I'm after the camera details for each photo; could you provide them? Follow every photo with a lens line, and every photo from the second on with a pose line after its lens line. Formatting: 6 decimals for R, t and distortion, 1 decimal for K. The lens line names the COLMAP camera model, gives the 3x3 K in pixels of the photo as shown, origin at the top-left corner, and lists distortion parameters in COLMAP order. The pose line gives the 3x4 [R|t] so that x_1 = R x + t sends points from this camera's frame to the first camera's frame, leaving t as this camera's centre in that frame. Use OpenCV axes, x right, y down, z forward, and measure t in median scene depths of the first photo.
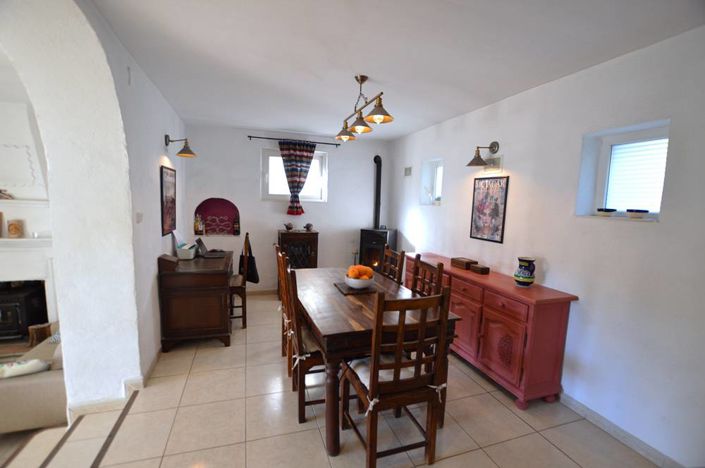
lens RADIAL K [[320.7, 0, 352.5], [0, 320.7, 234.0], [0, 0, 1]] dist [-0.021285, -0.000321]
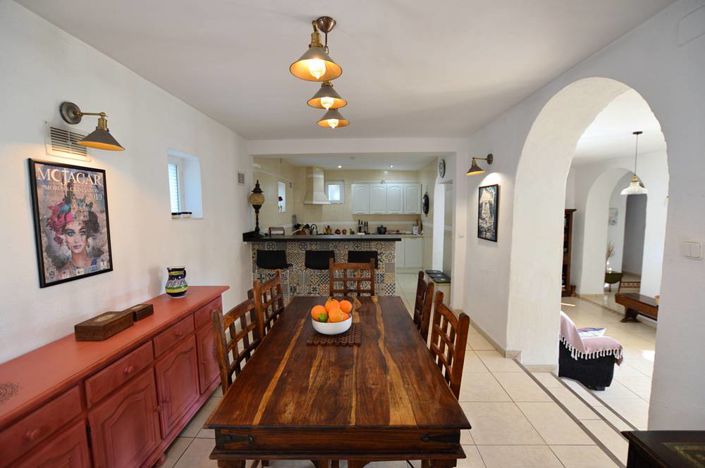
lens RADIAL K [[320.7, 0, 352.5], [0, 320.7, 234.0], [0, 0, 1]] dist [-0.021285, -0.000321]
pose [[-0.931890, -0.053722, 0.358741, -0.225470], [0.014309, 0.982759, 0.184338, -0.154014], [-0.362459, 0.176916, -0.915054, 1.345184]]
